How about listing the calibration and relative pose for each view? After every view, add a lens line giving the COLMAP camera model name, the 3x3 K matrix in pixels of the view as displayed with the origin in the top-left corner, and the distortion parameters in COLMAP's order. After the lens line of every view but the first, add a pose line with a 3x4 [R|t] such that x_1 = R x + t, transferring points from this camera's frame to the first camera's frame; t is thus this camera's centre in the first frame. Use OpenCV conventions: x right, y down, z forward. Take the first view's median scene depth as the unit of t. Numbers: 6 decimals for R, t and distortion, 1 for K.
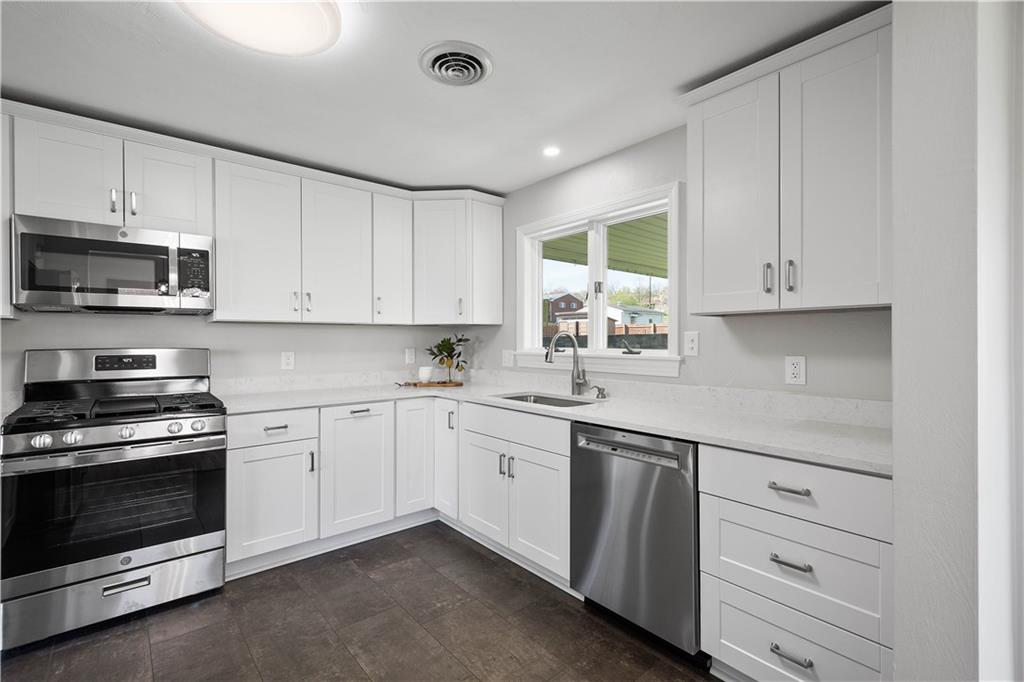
lens RADIAL K [[460.9, 0, 516.0], [0, 460.9, 339.8], [0, 0, 1]] dist [0.004800, -0.000095]
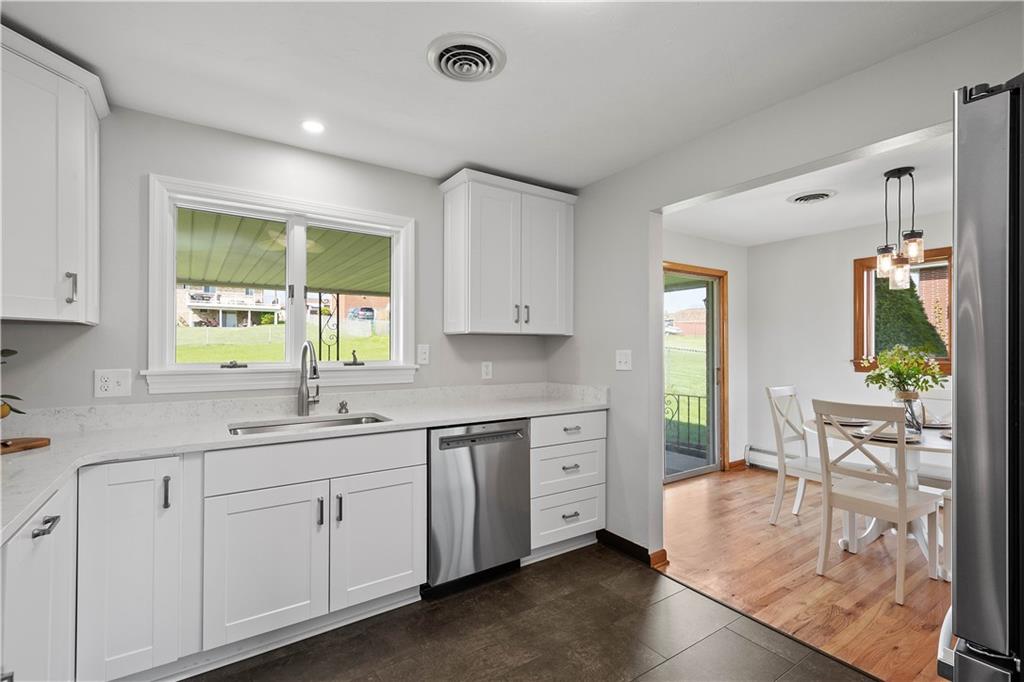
lens RADIAL K [[463.4, 0, 510.9], [0, 463.4, 344.7], [0, 0, 1]] dist [0.007729, -0.000084]
pose [[0.104663, 0.012384, 0.994431, -0.728947], [0.000521, 0.999922, -0.012507, -0.001482], [-0.994508, 0.001827, 0.104648, 0.558692]]
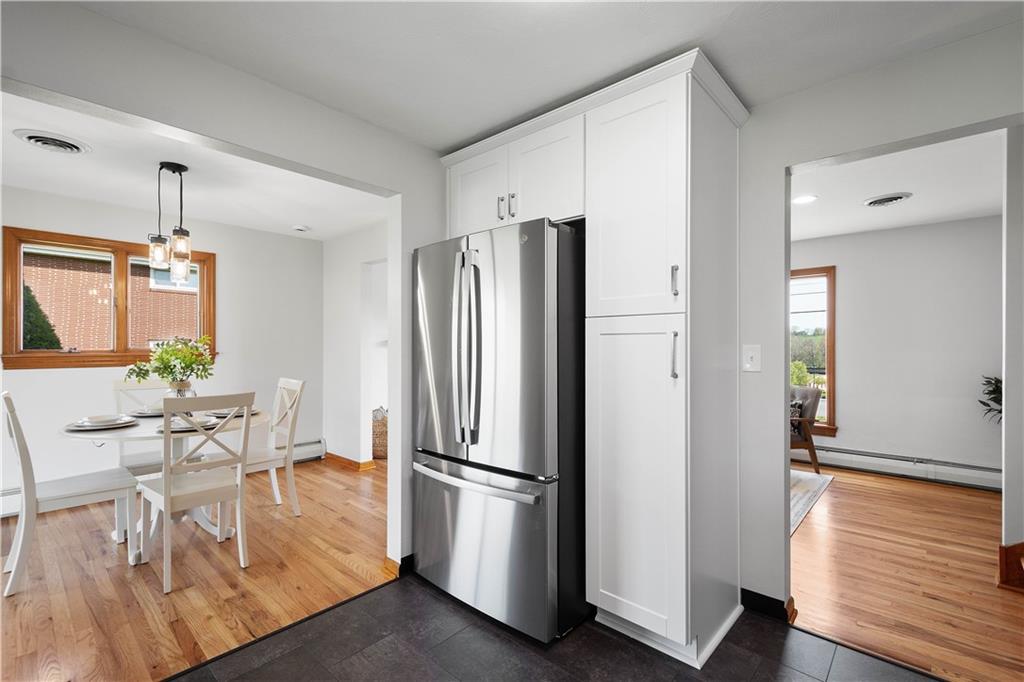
lens RADIAL K [[460.9, 0, 516.0], [0, 460.9, 339.8], [0, 0, 1]] dist [0.004800, -0.000095]
pose [[-0.989678, 0.000433, -0.143307, -0.213150], [0.000673, 0.999998, -0.001625, -0.004502], [0.143306, -0.001705, -0.989677, 0.967389]]
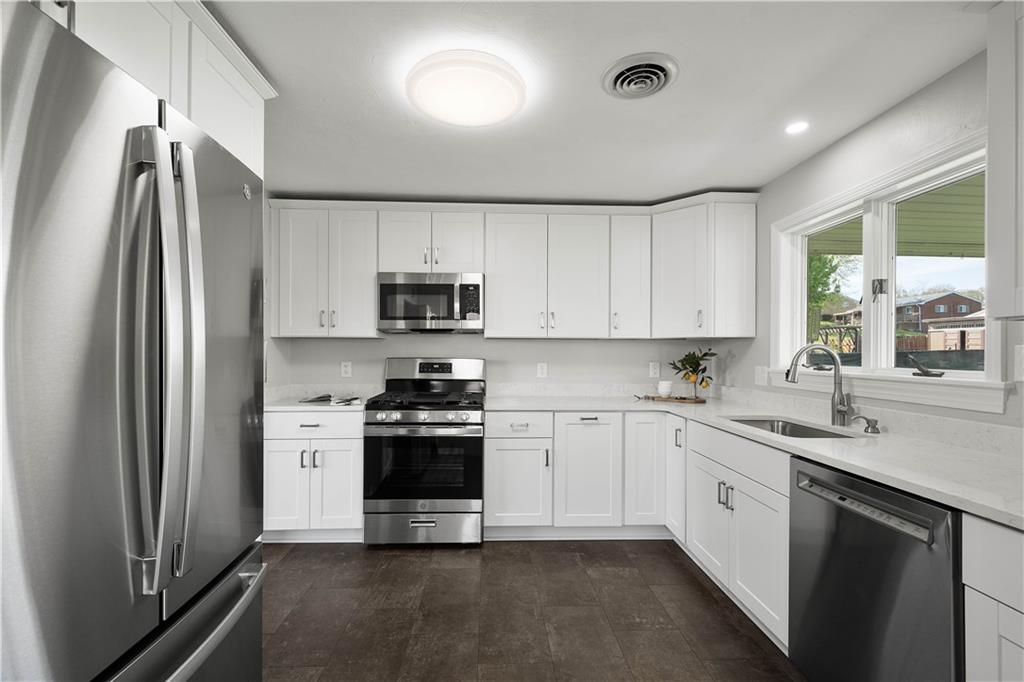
lens RADIAL K [[451.0, 0, 510.8], [0, 451.0, 349.9], [0, 0, 1]] dist [0.006927, -0.000254]
pose [[0.787864, 0.003797, -0.615838, 0.175946], [-0.008269, 0.999956, -0.004413, -0.001605], [0.615794, 0.008569, 0.787861, 0.045874]]
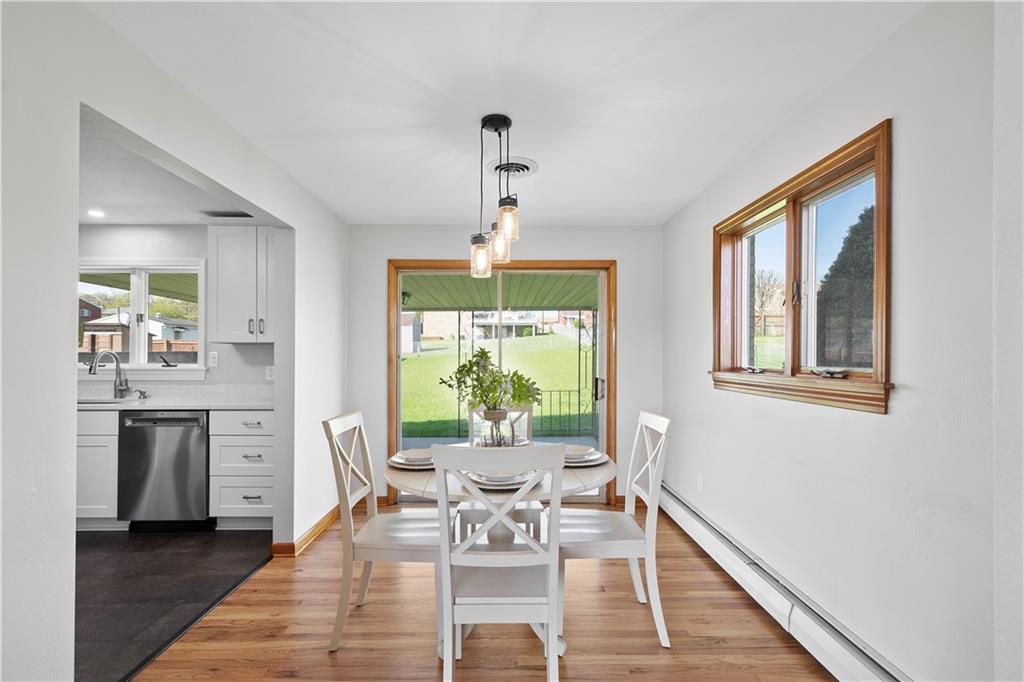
lens RADIAL K [[453.0, 0, 511.1], [0, 453.0, 356.0], [0, 0, 1]] dist [0.001847, 0.000113]
pose [[0.636050, 0.006167, 0.771623, -0.168245], [-0.002711, 0.999980, -0.005758, 0.002080], [-0.771643, 0.001571, 0.636054, -0.741951]]
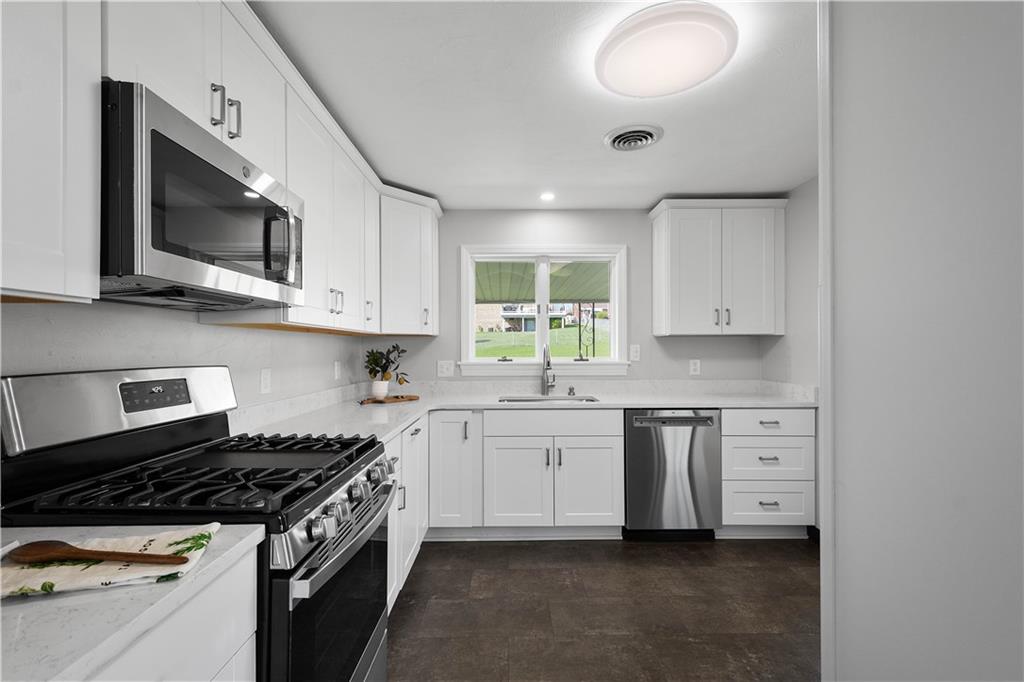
lens RADIAL K [[445.6, 0, 509.5], [0, 445.6, 345.6], [0, 0, 1]] dist [0.002928, 0.000072]
pose [[0.642751, 0.007342, 0.766040, -0.899648], [0.001928, 0.999935, -0.011201, -0.000421], [-0.766073, 0.008676, 0.642695, 0.321251]]
